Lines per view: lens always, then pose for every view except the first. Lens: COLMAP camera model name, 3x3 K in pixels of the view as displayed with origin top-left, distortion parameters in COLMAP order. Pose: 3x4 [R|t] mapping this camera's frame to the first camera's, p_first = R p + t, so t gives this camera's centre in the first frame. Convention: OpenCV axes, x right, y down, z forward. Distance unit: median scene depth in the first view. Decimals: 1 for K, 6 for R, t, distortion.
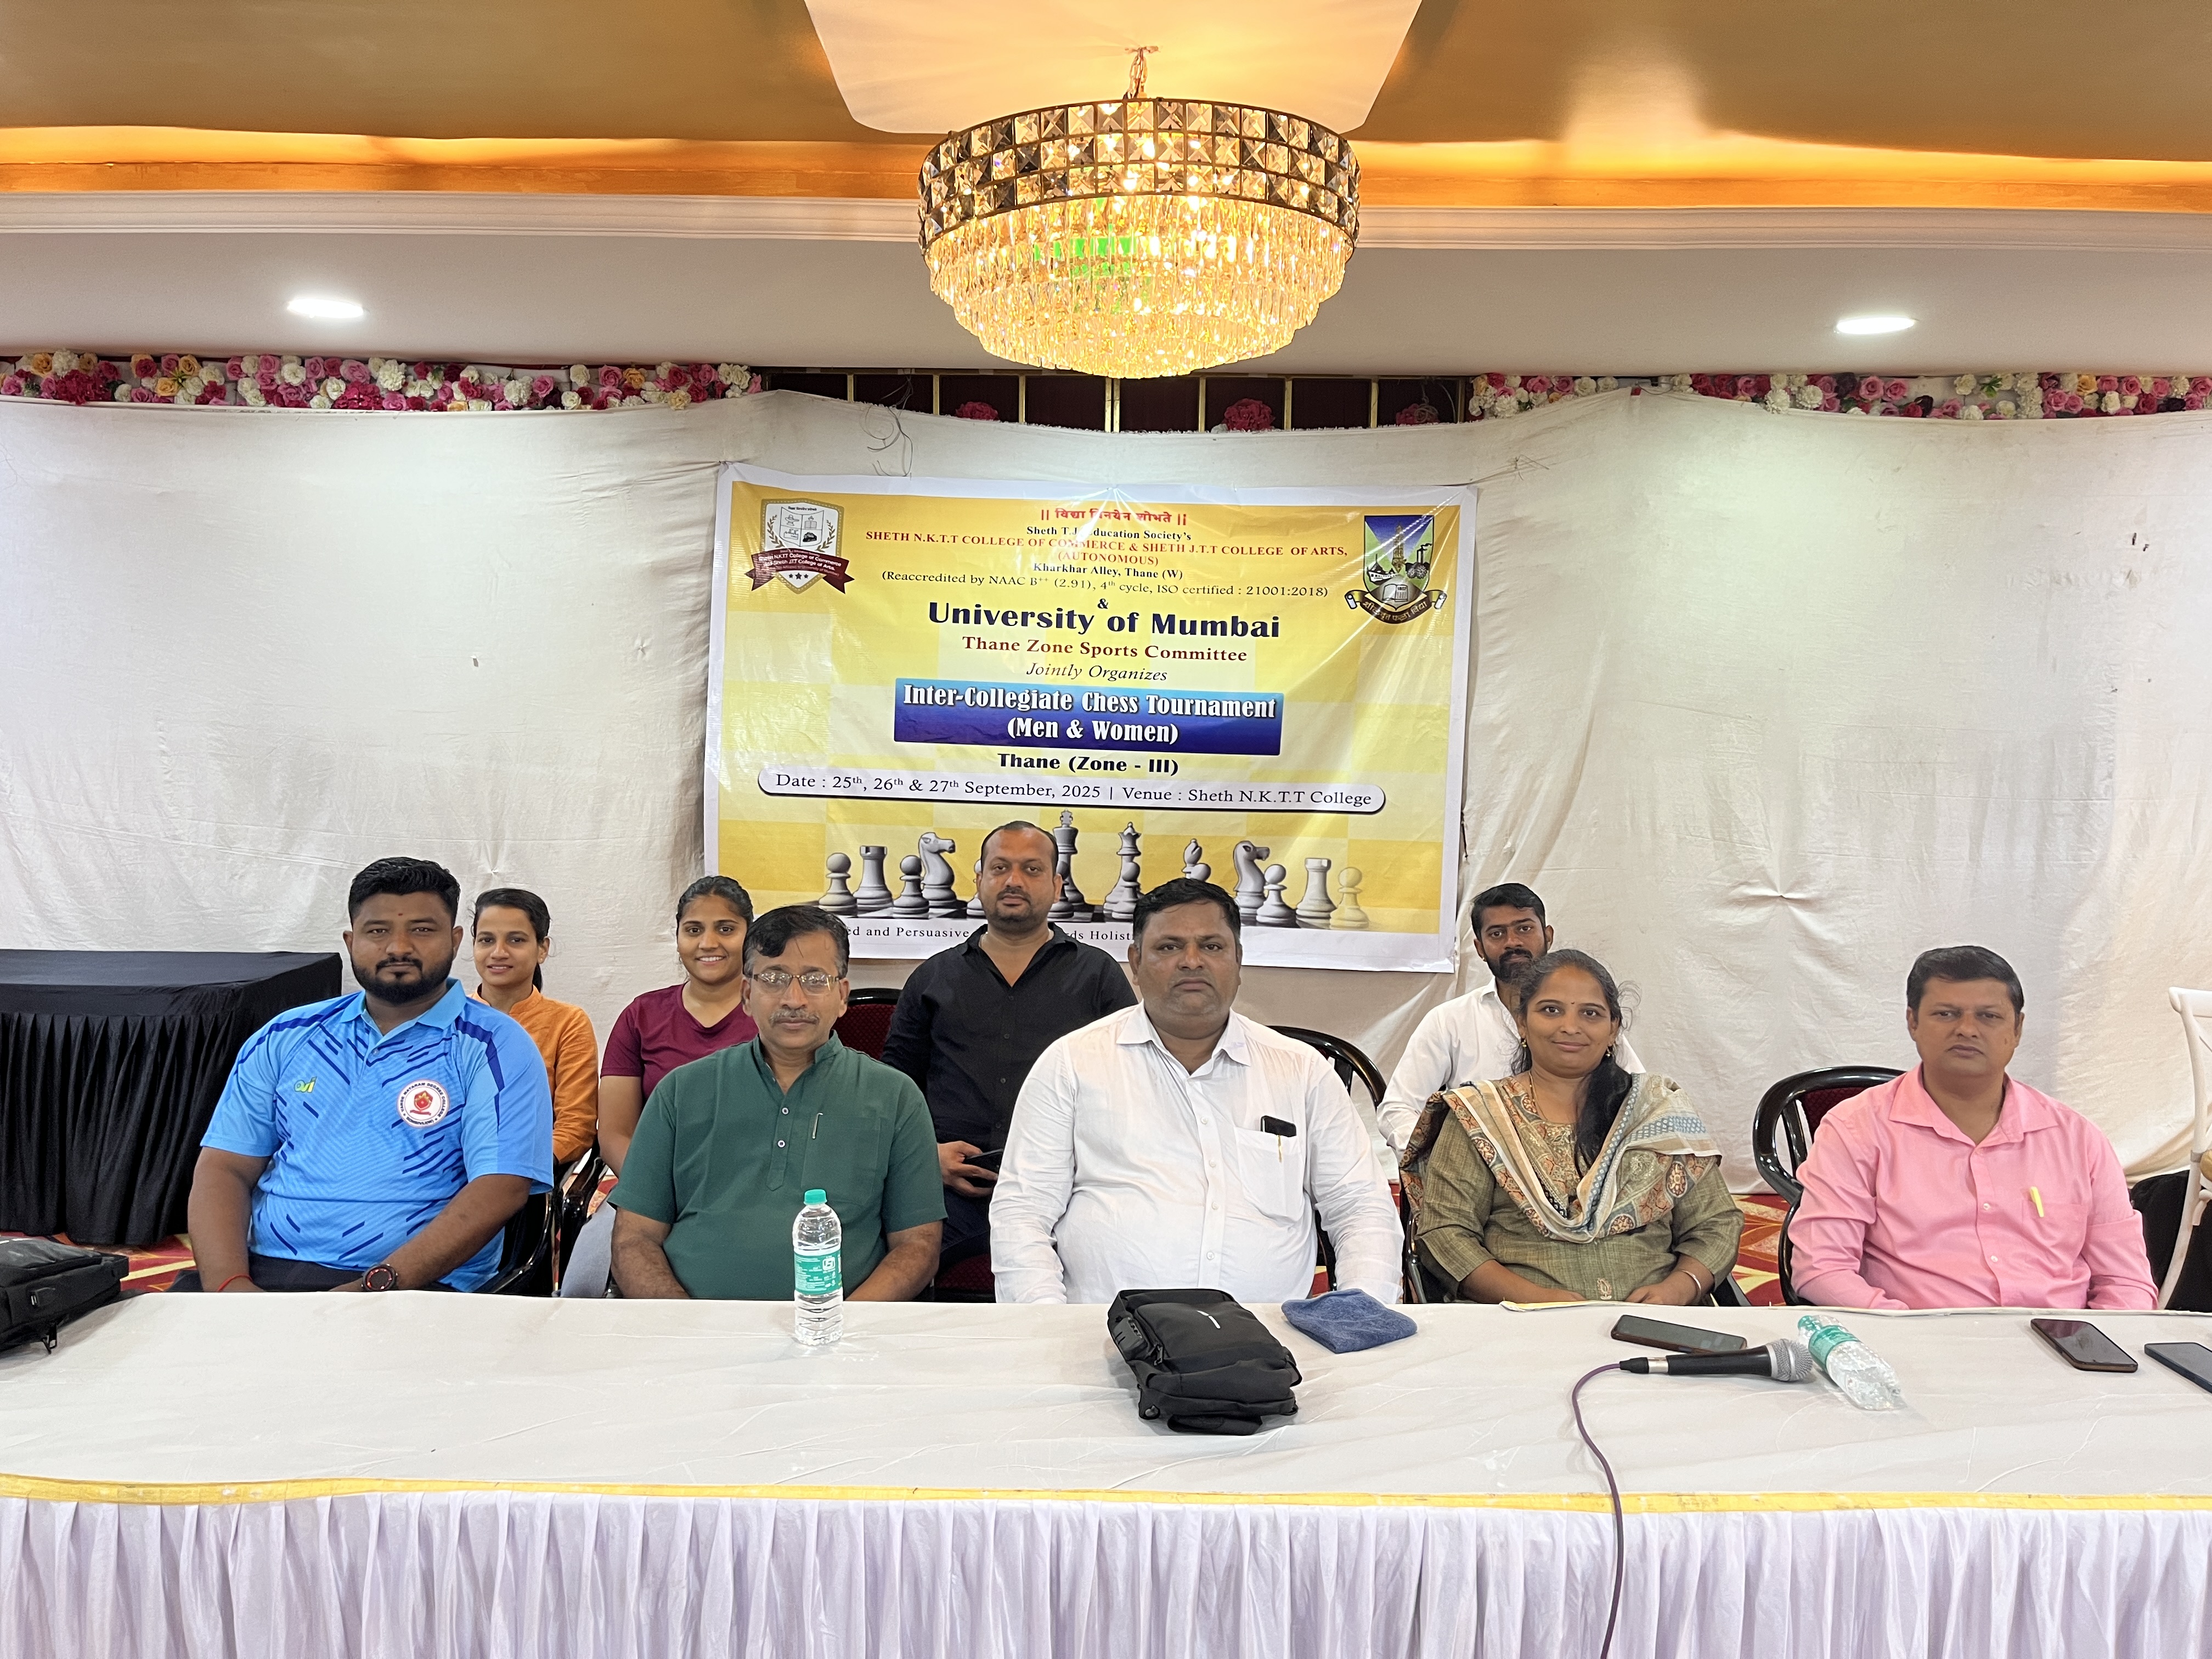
lens RADIAL K [[1659.4, 0, 1101.6], [0, 1659.4, 835.8], [0, 0, 1]] dist [0.049189, -0.055906]
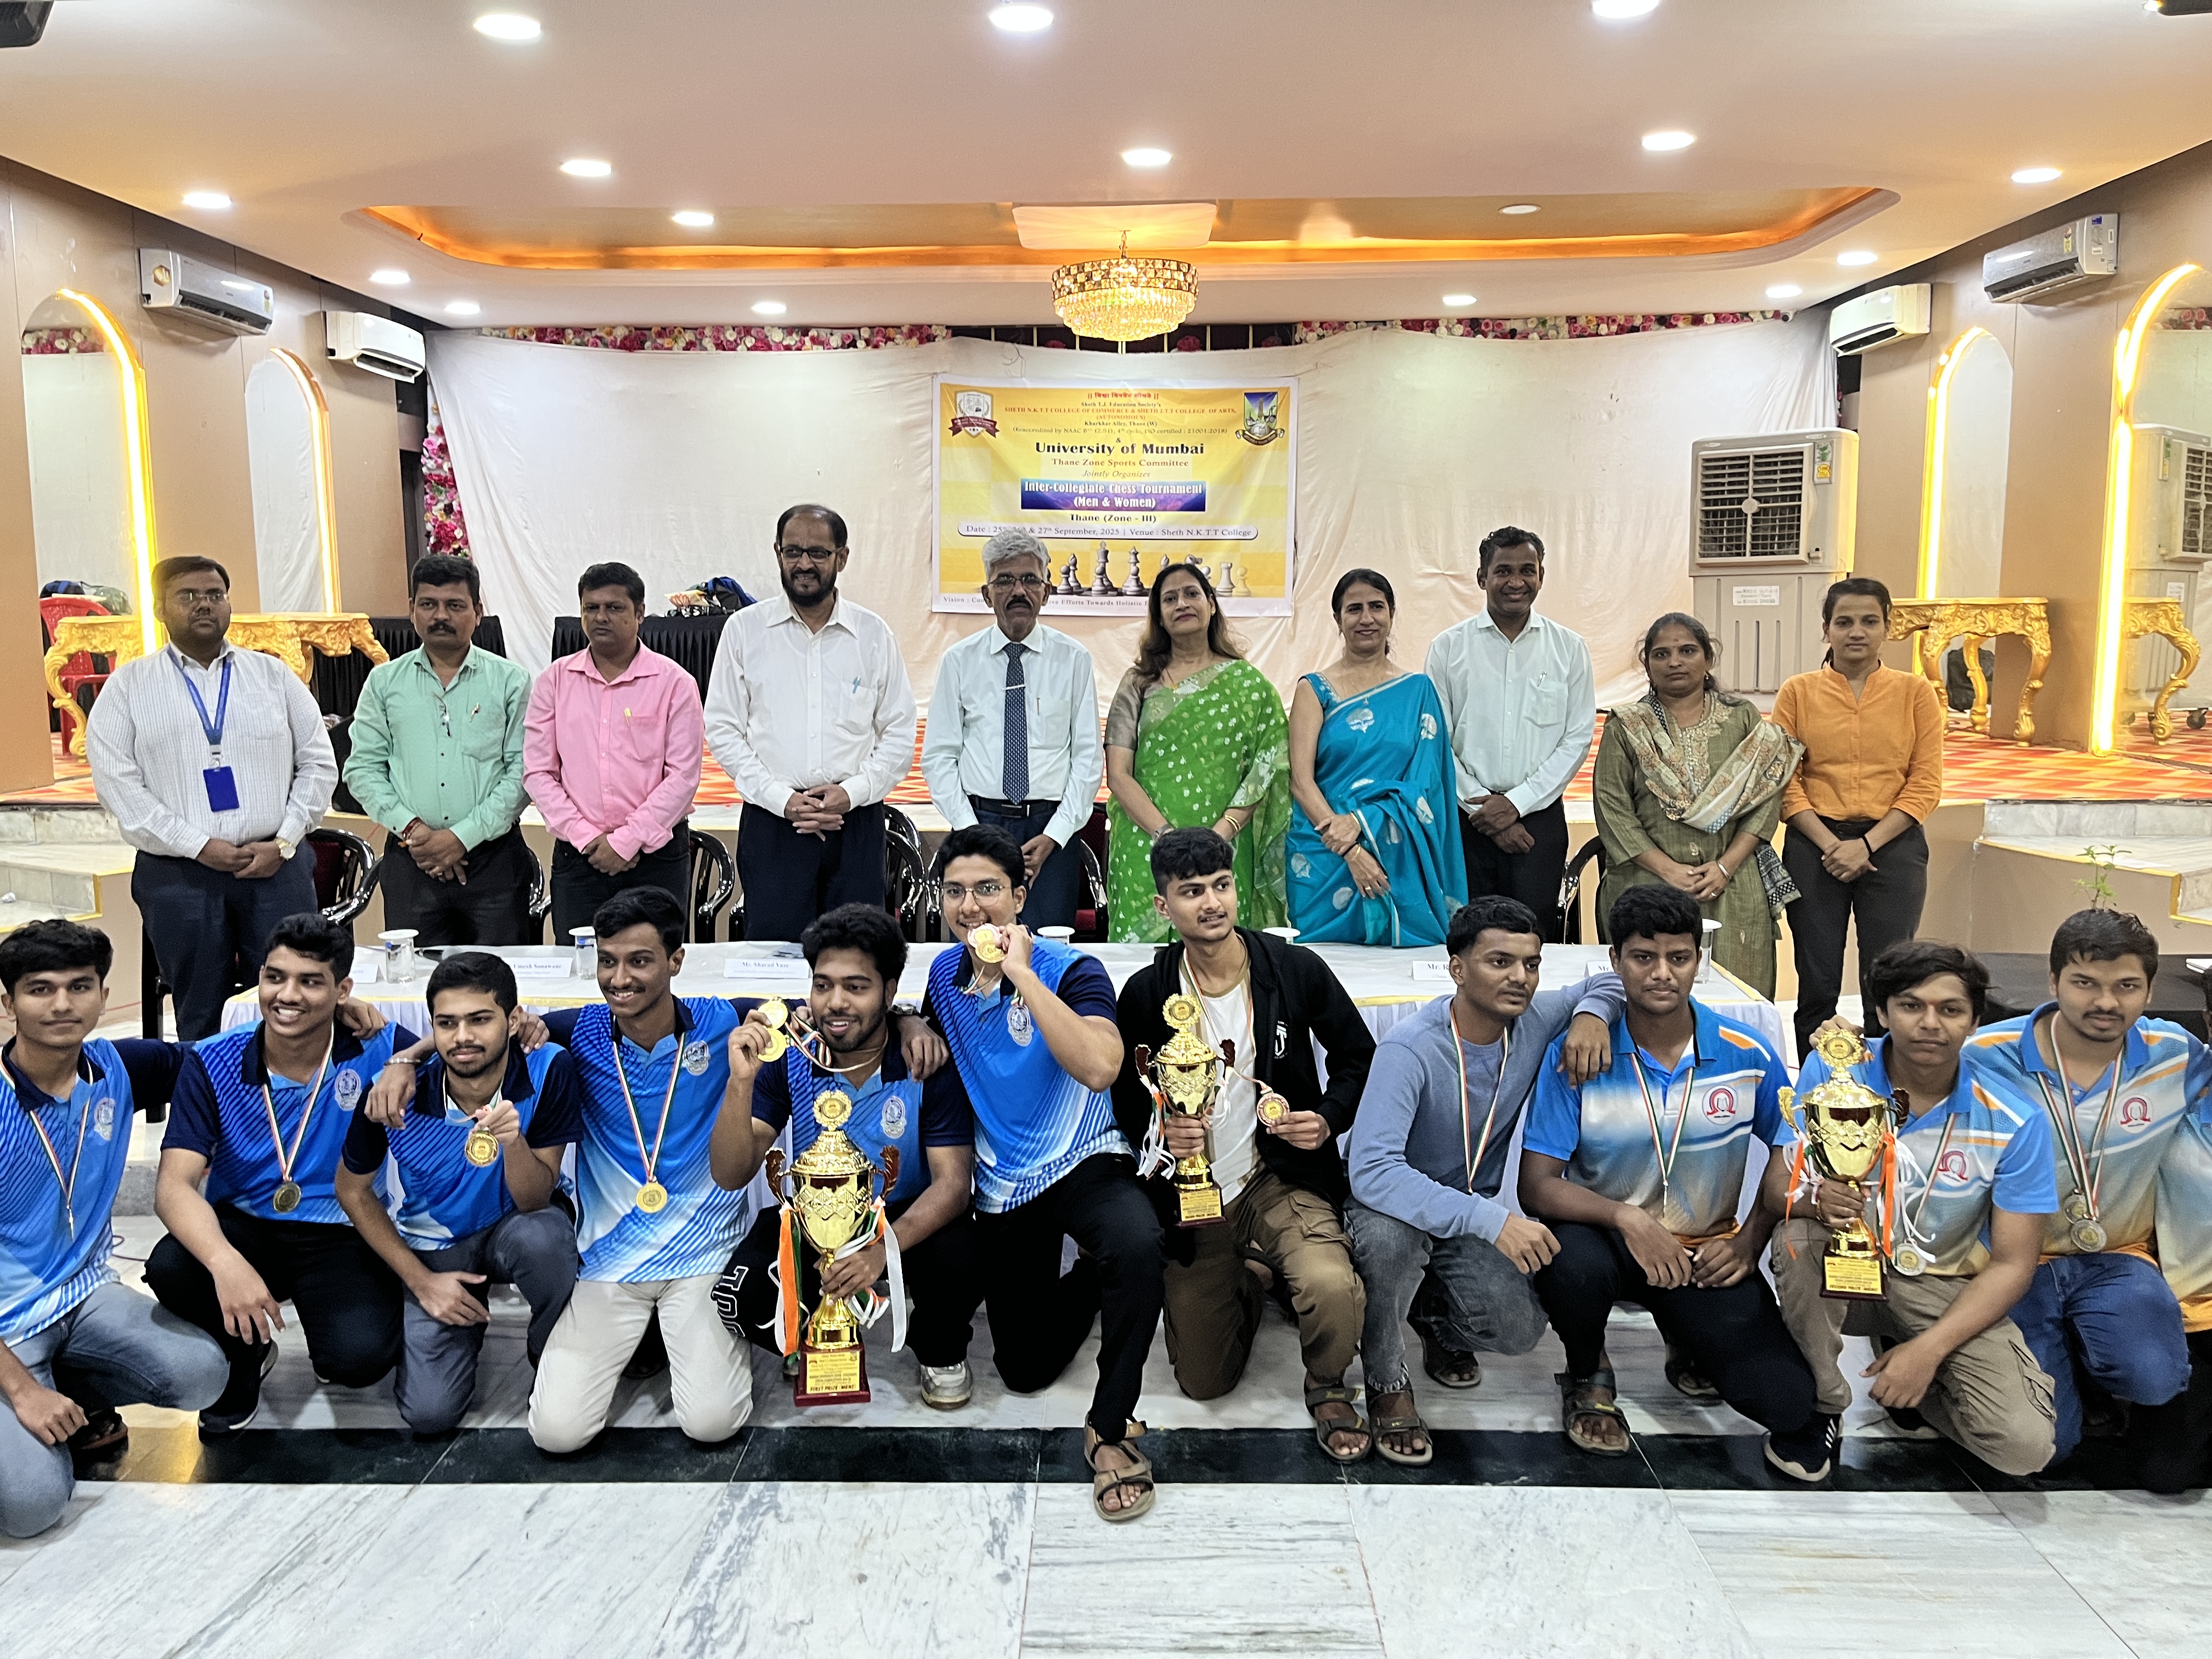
lens RADIAL K [[1635.0, 0, 1110.3], [0, 1635.0, 827.6], [0, 0, 1]] dist [0.056492, -0.089071]
pose [[0.999676, -0.016269, -0.019594, 0.022839], [0.017404, 0.998091, 0.059250, 0.223772], [0.018593, -0.059572, 0.998051, -1.073592]]
